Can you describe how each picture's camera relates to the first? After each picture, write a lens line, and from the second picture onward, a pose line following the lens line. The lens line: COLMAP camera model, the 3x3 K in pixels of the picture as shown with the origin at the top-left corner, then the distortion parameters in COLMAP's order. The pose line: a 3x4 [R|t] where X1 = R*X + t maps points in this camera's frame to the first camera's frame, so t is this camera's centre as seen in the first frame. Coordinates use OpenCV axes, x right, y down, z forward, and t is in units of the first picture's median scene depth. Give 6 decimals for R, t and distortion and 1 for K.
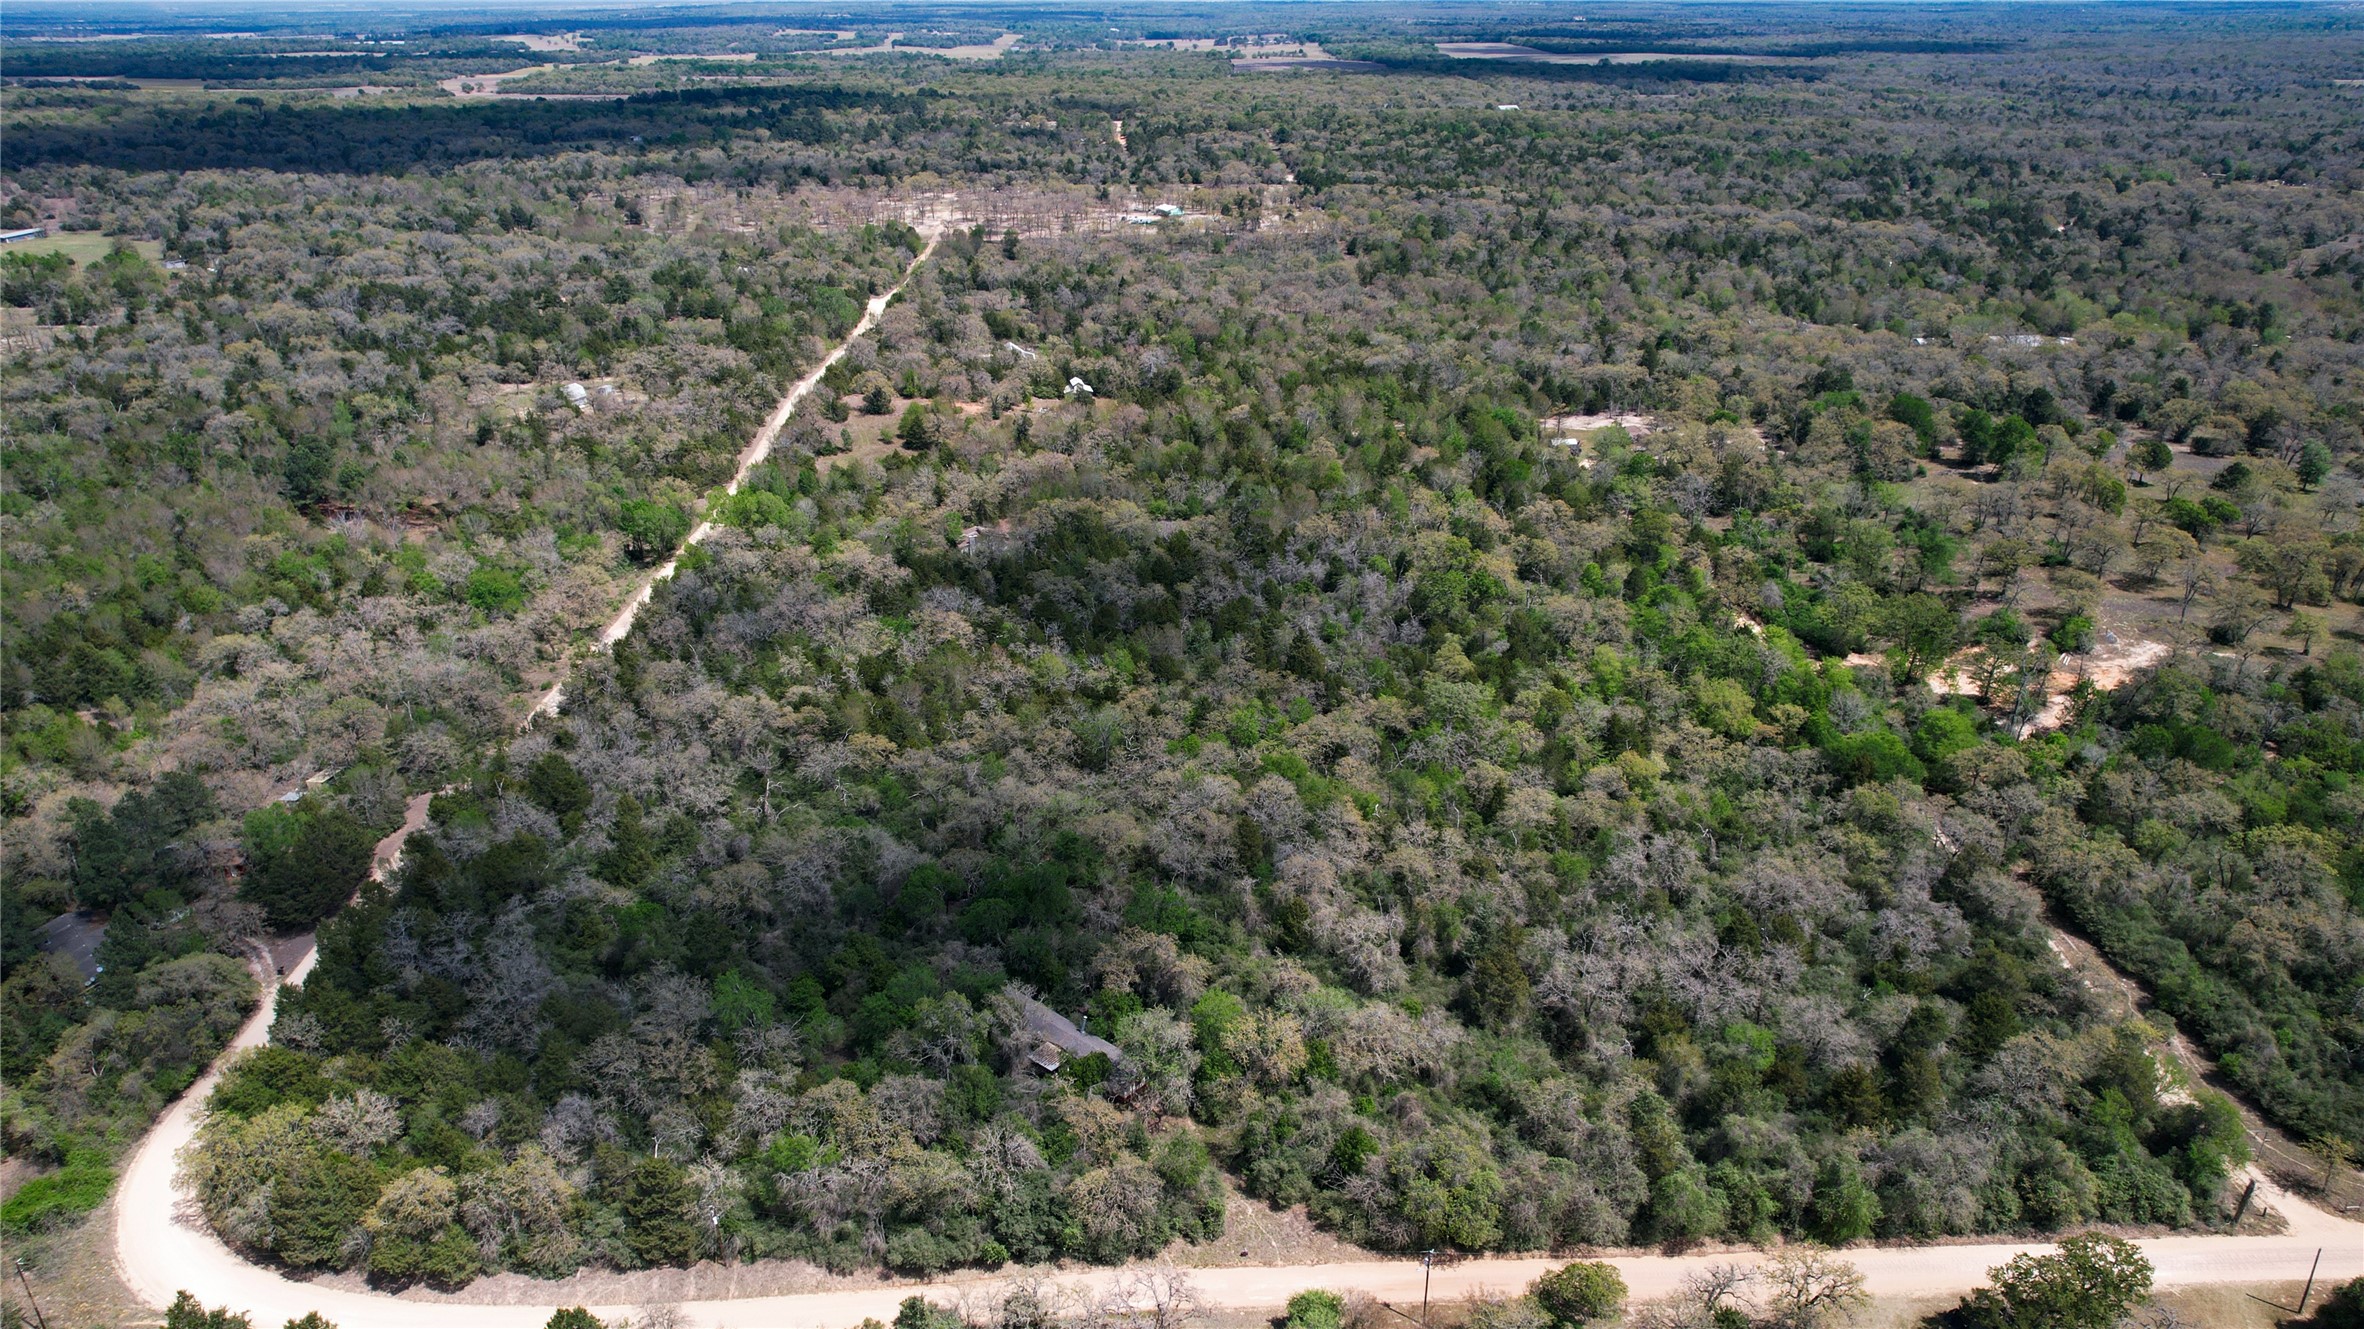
lens RADIAL K [[1624.3, 0, 1182.0], [0, 1624.3, 664.5], [0, 0, 1]] dist [-0.086032, 0.080073]
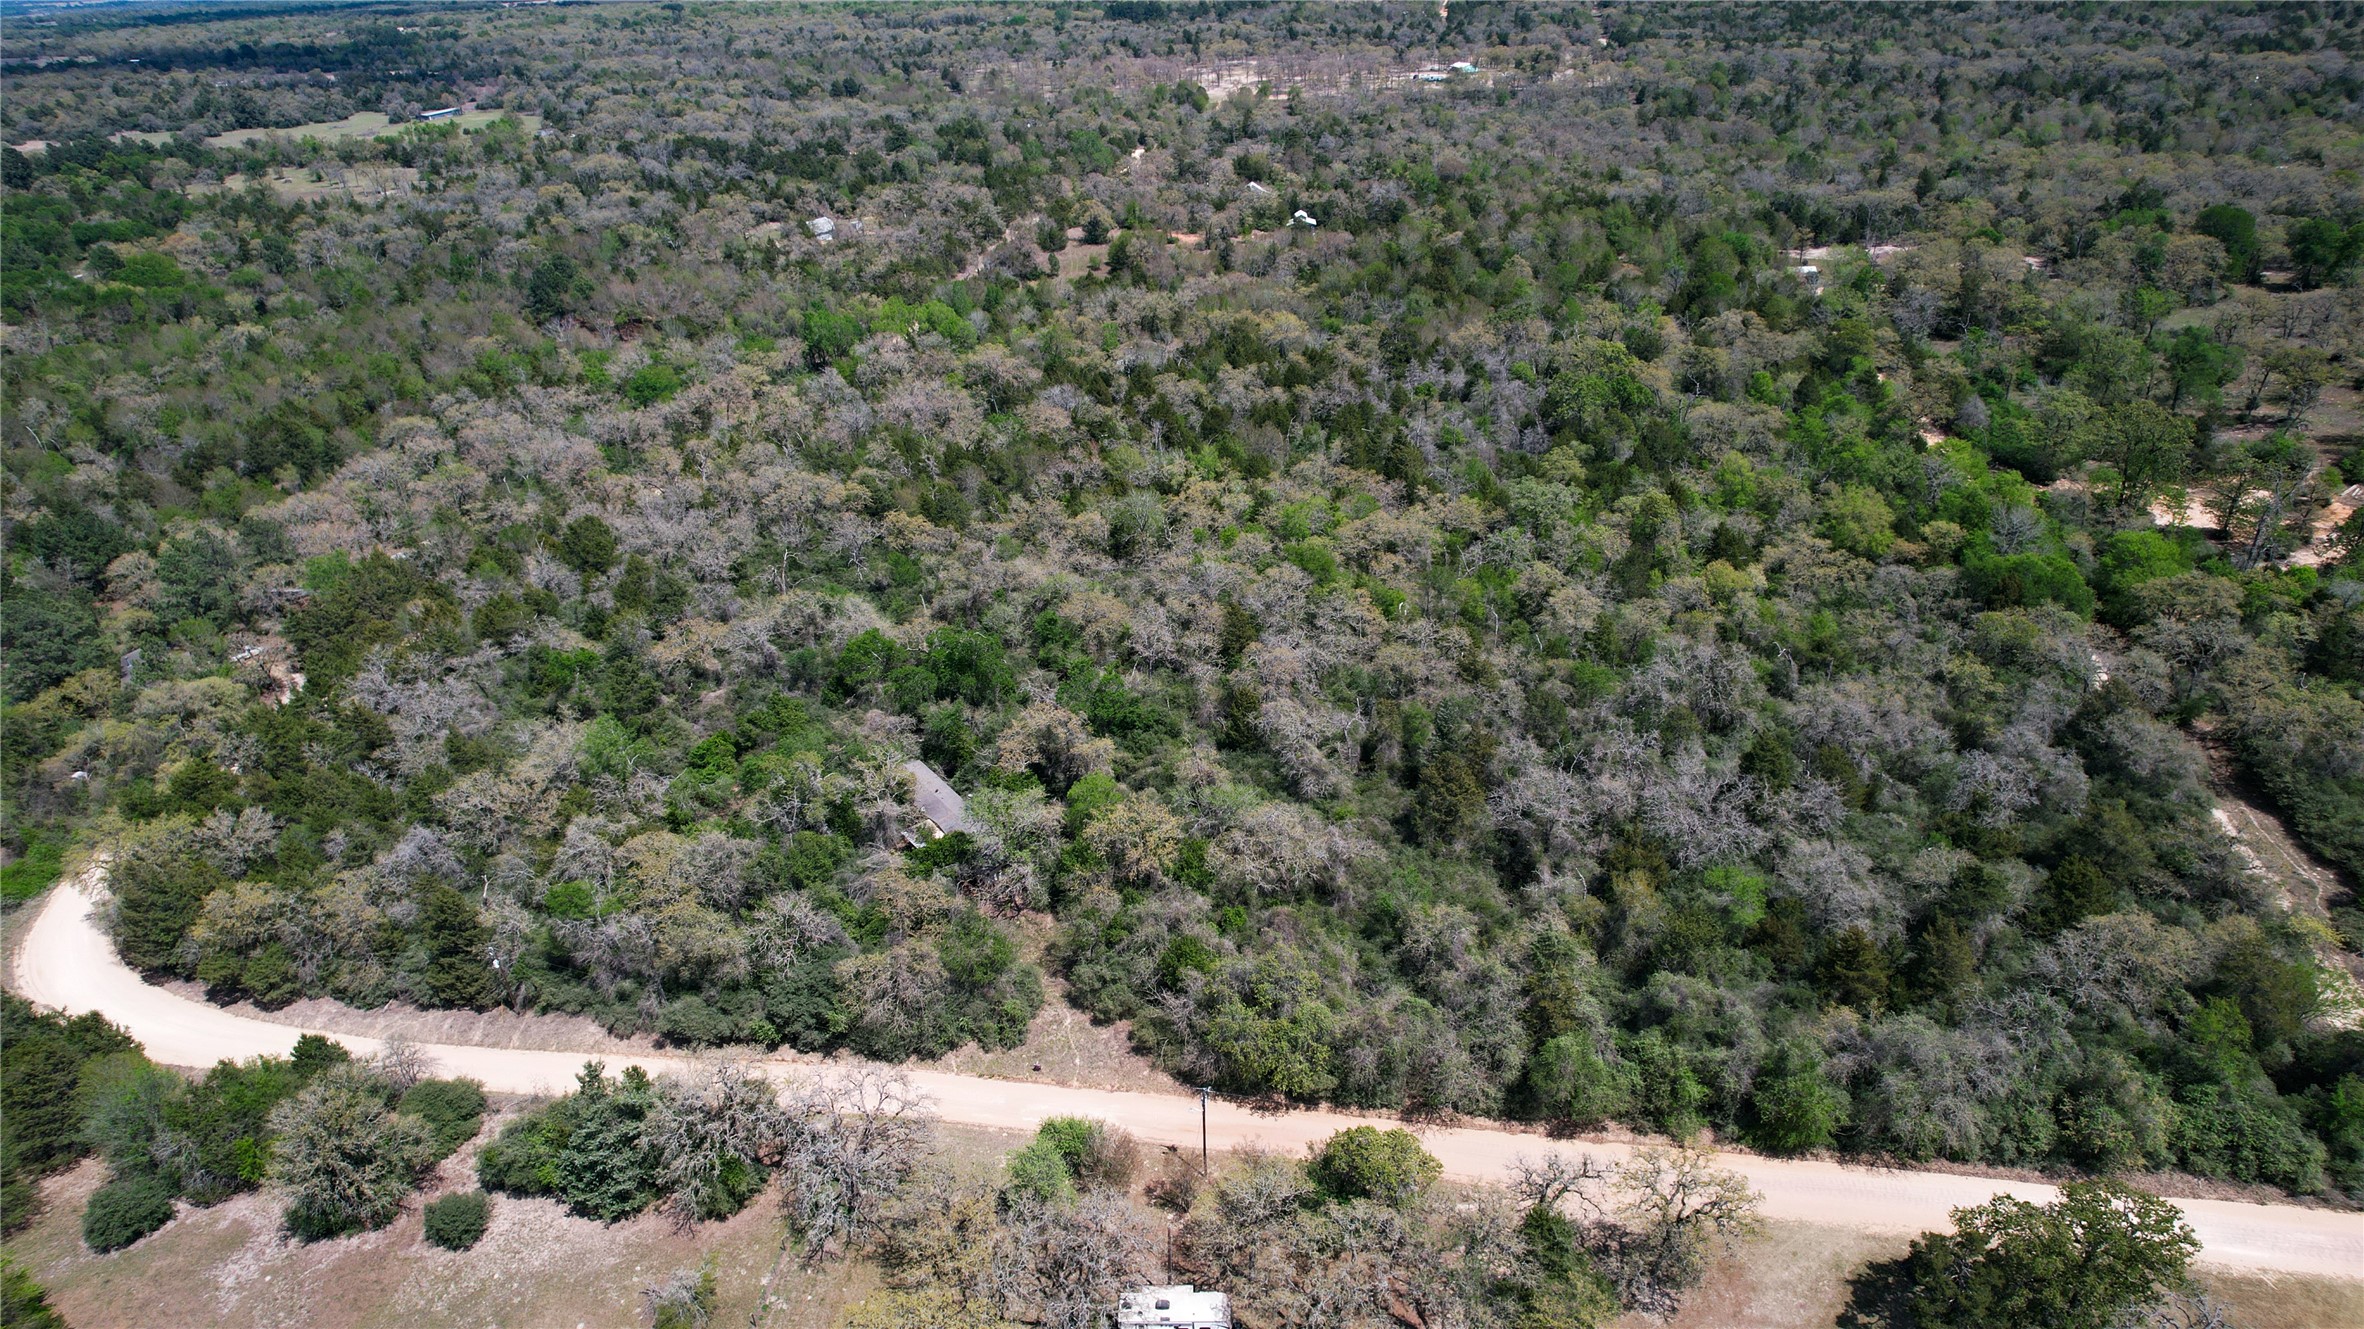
lens RADIAL K [[1517.0, 0, 1182.0], [0, 1517.0, 664.5], [0, 0, 1]] dist [-0.081561, 0.074544]
pose [[0.973764, 0.060489, -0.219376, 0.209027], [-0.043472, 0.995718, 0.081588, 0.065504], [0.223372, -0.069911, 0.972223, 0.196803]]
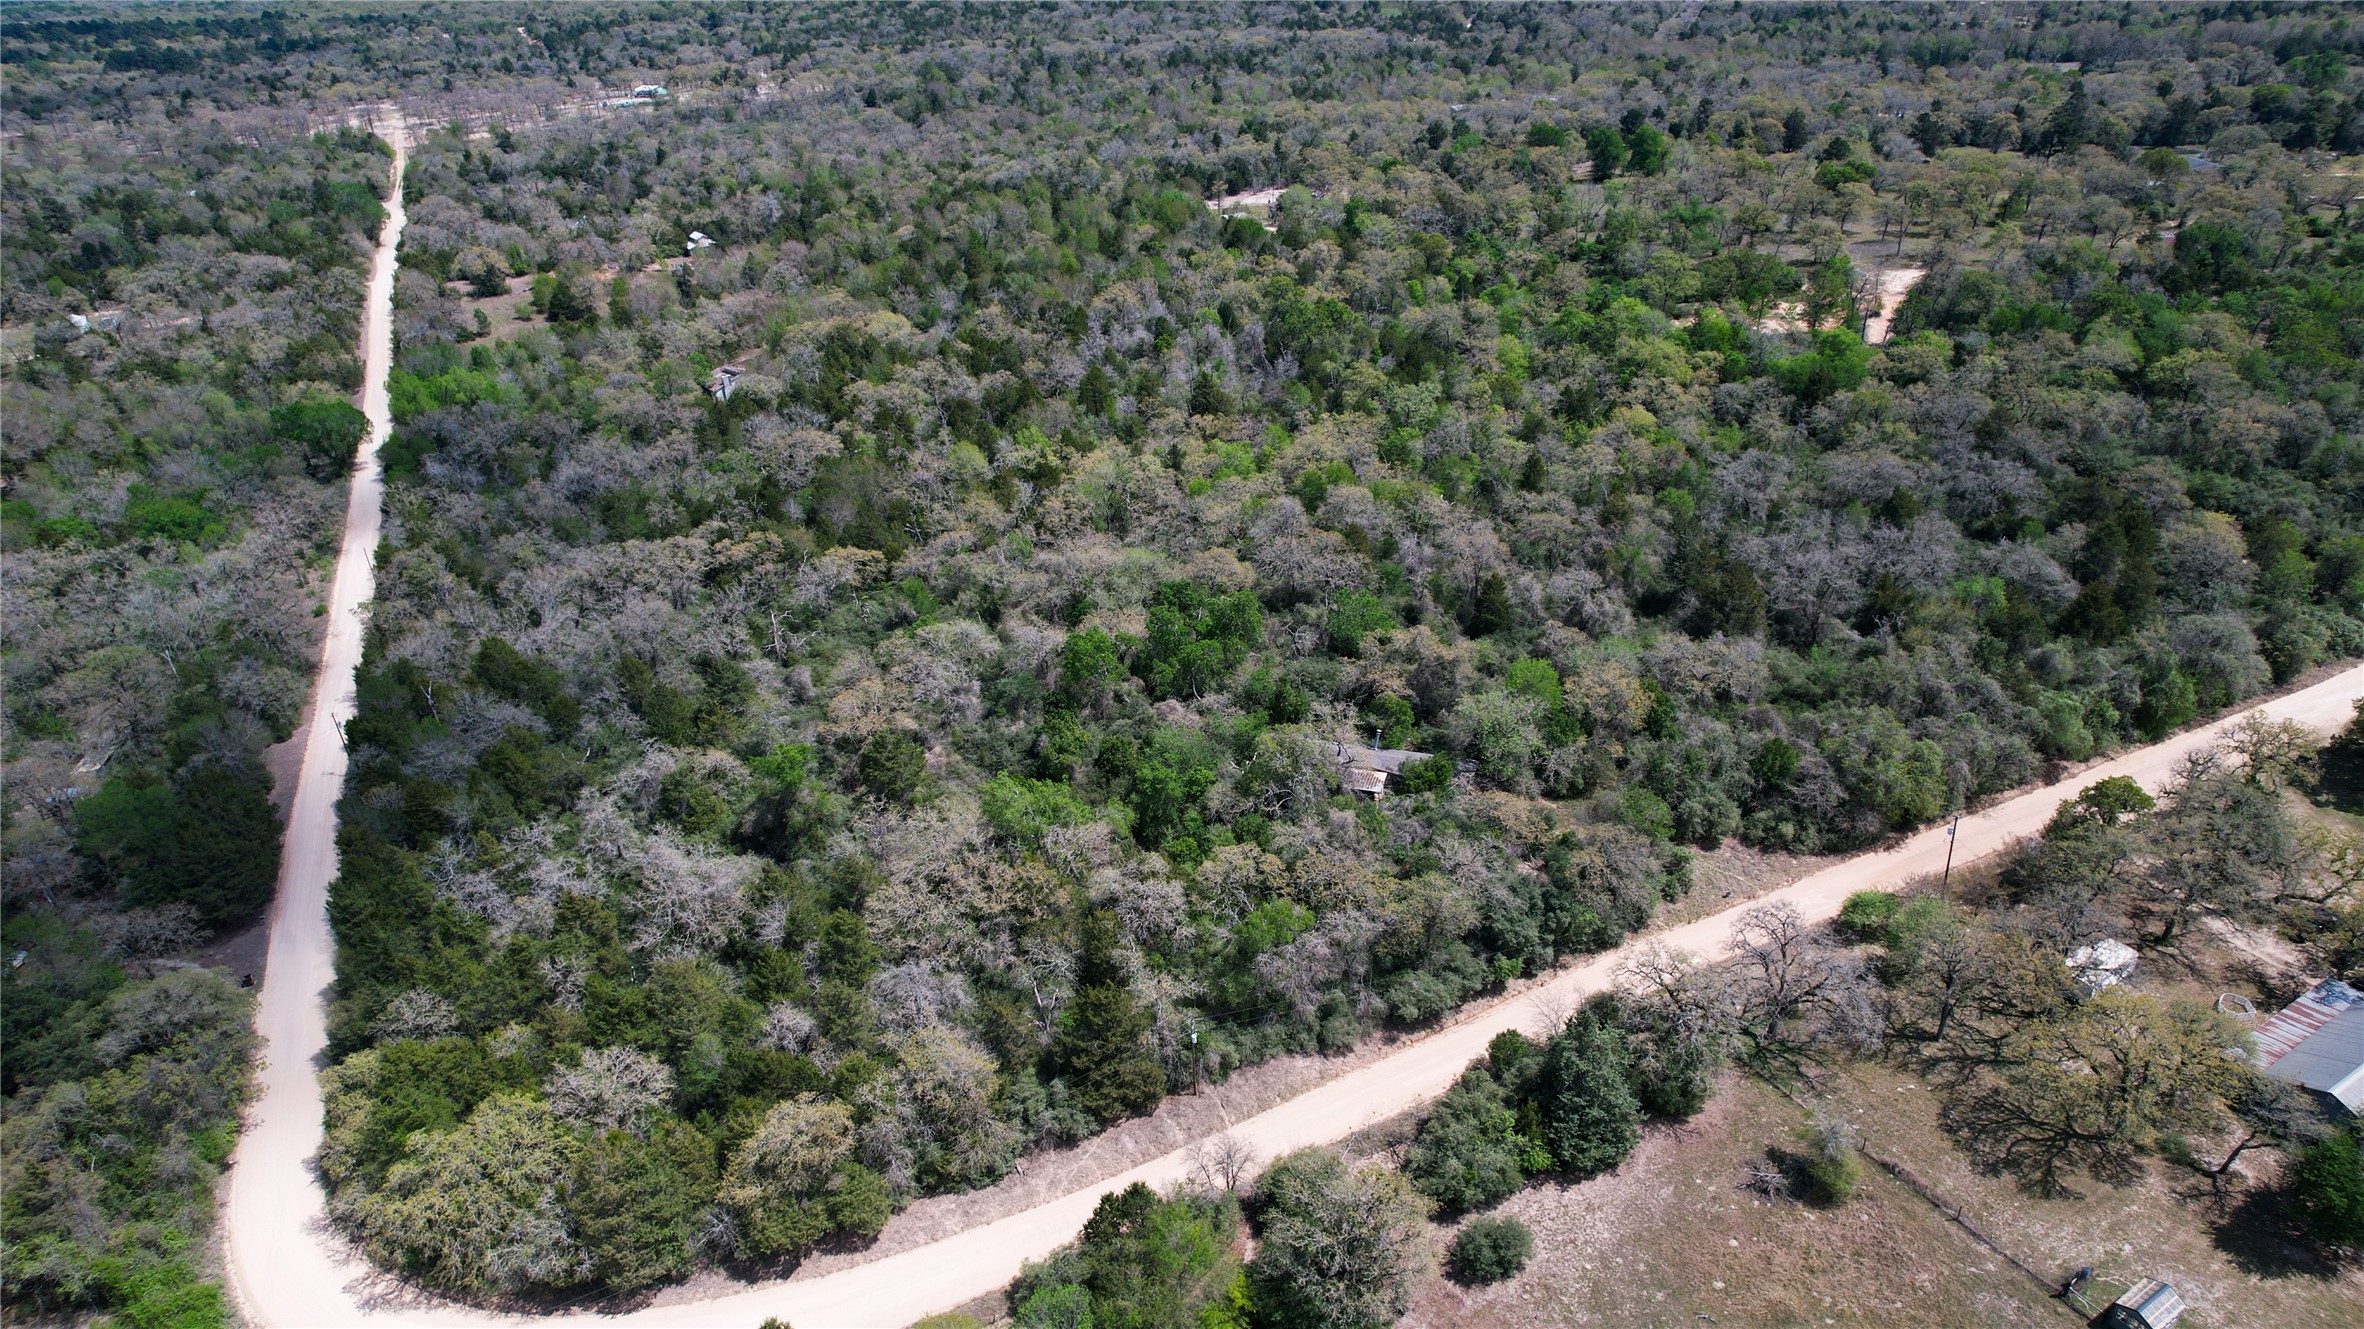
lens RADIAL K [[1517.0, 0, 1182.0], [0, 1517.0, 664.5], [0, 0, 1]] dist [-0.081561, 0.074544]
pose [[0.917458, -0.221667, 0.330355, -0.380718], [0.196286, 0.974496, 0.108759, 0.064875], [-0.346038, -0.034938, 0.937570, 0.236574]]
